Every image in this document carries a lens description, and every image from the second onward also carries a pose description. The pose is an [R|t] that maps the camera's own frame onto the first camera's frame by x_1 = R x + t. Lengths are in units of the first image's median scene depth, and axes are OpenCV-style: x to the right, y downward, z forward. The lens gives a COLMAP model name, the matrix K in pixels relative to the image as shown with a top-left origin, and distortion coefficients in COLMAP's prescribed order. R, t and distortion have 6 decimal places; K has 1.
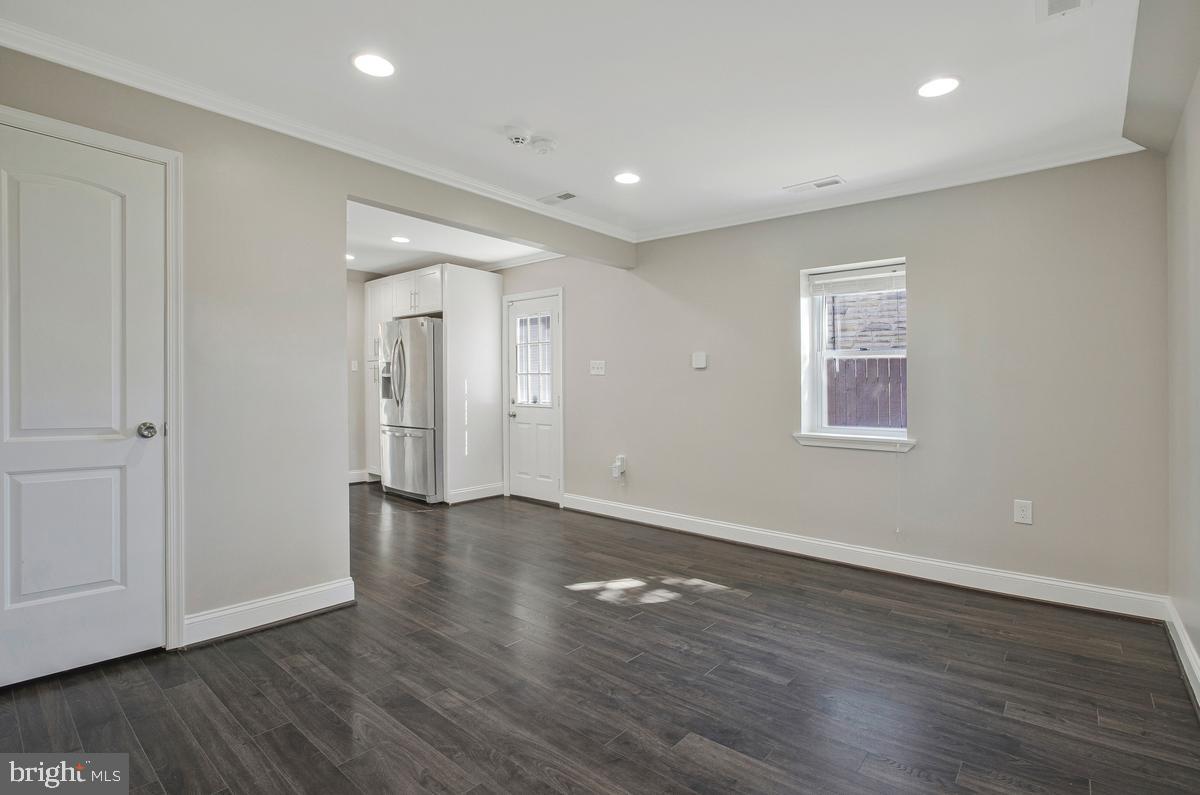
lens RADIAL K [[574.4, 0, 579.1], [0, 574.4, 438.0], [0, 0, 1]] dist [-0.003010, -0.000005]
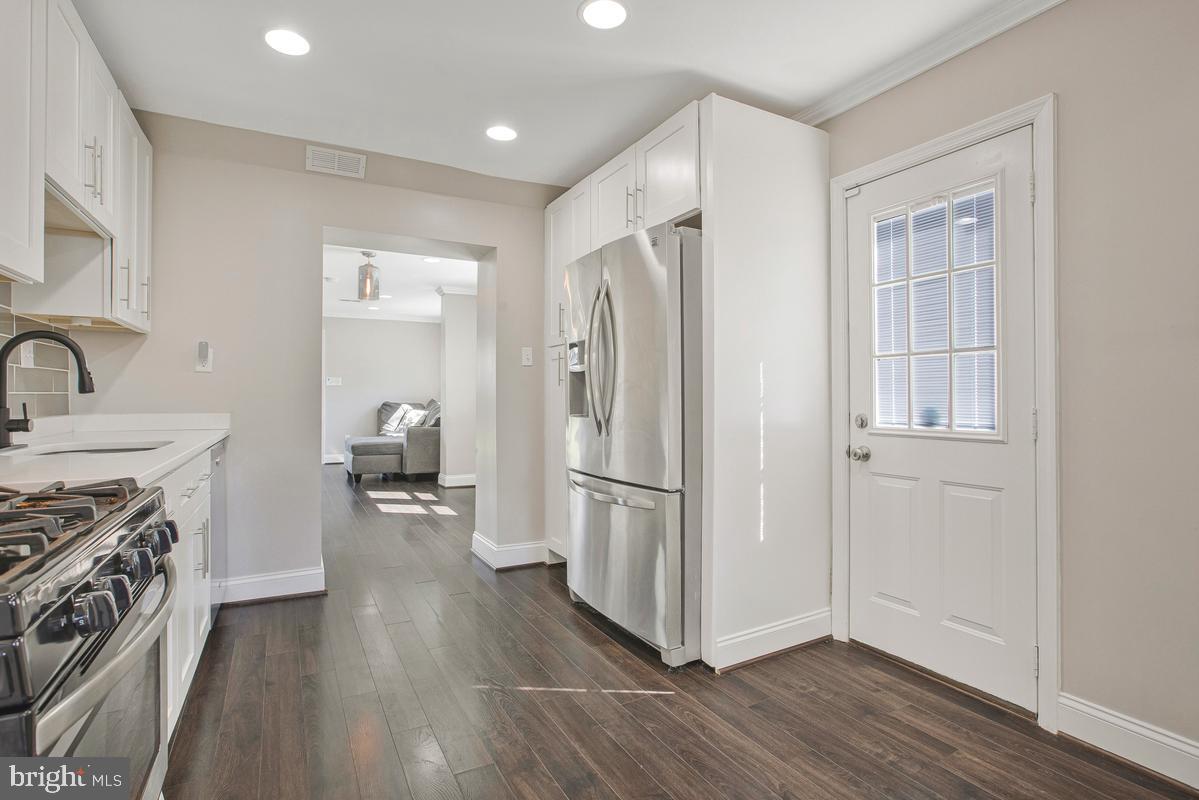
lens RADIAL K [[573.9, 0, 598.0], [0, 573.9, 396.6], [0, 0, 1]] dist [-0.003010, -0.000005]
pose [[0.952178, -0.016892, -0.305077, -0.174654], [-0.007020, 0.996998, -0.077113, -0.049800], [0.305463, 0.075567, 0.949201, 0.557534]]
